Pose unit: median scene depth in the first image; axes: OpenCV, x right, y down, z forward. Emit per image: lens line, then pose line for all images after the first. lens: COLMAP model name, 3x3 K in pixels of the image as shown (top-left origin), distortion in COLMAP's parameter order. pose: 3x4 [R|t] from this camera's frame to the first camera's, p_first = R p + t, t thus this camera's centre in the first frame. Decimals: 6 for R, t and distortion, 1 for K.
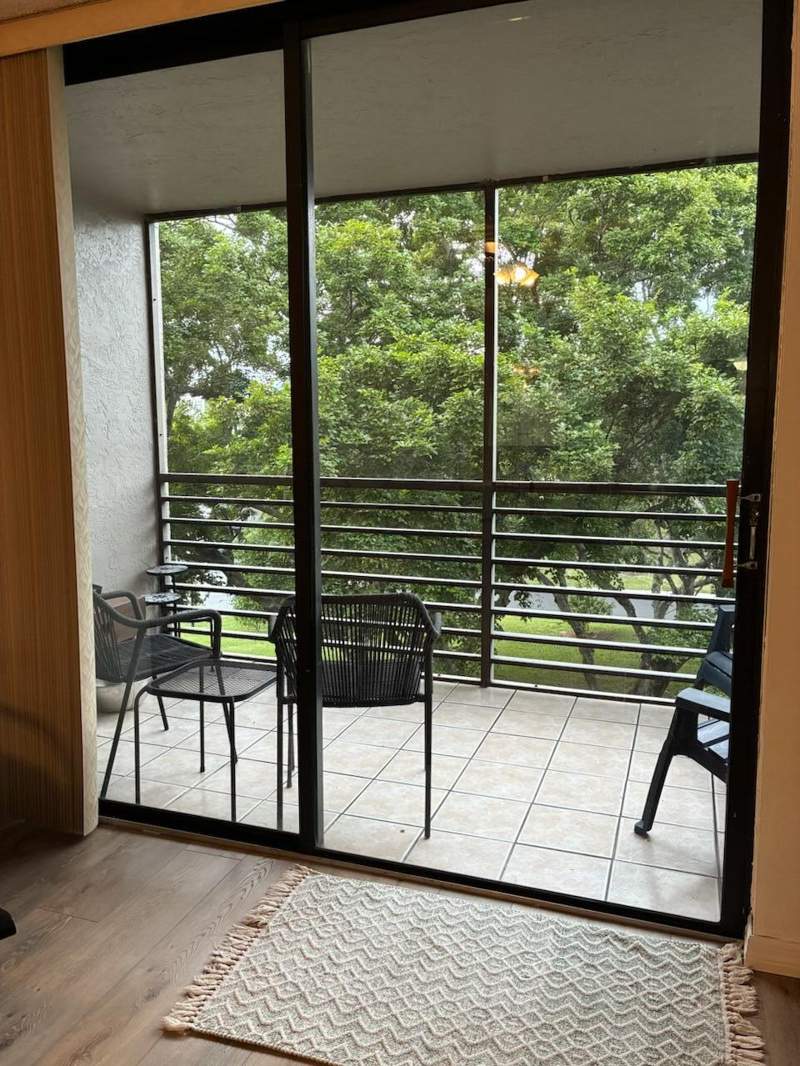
lens RADIAL K [[811.6, 0, 402.2], [0, 811.6, 526.6], [0, 0, 1]] dist [0.027294, -0.003153]
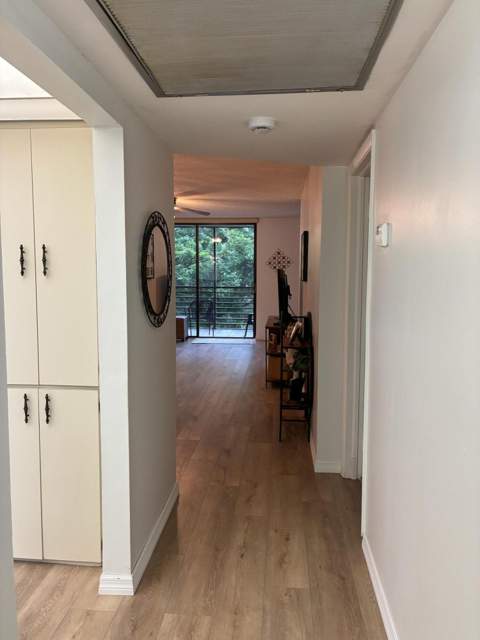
lens RADIAL K [[487.3, 0, 241.3], [0, 487.3, 316.1], [0, 0, 1]] dist [0.027294, -0.003153]
pose [[0.967910, -0.020010, 0.250500, -0.241695], [0.026701, 0.999371, -0.023340, 0.097825], [-0.249875, 0.029280, 0.967835, -0.945196]]
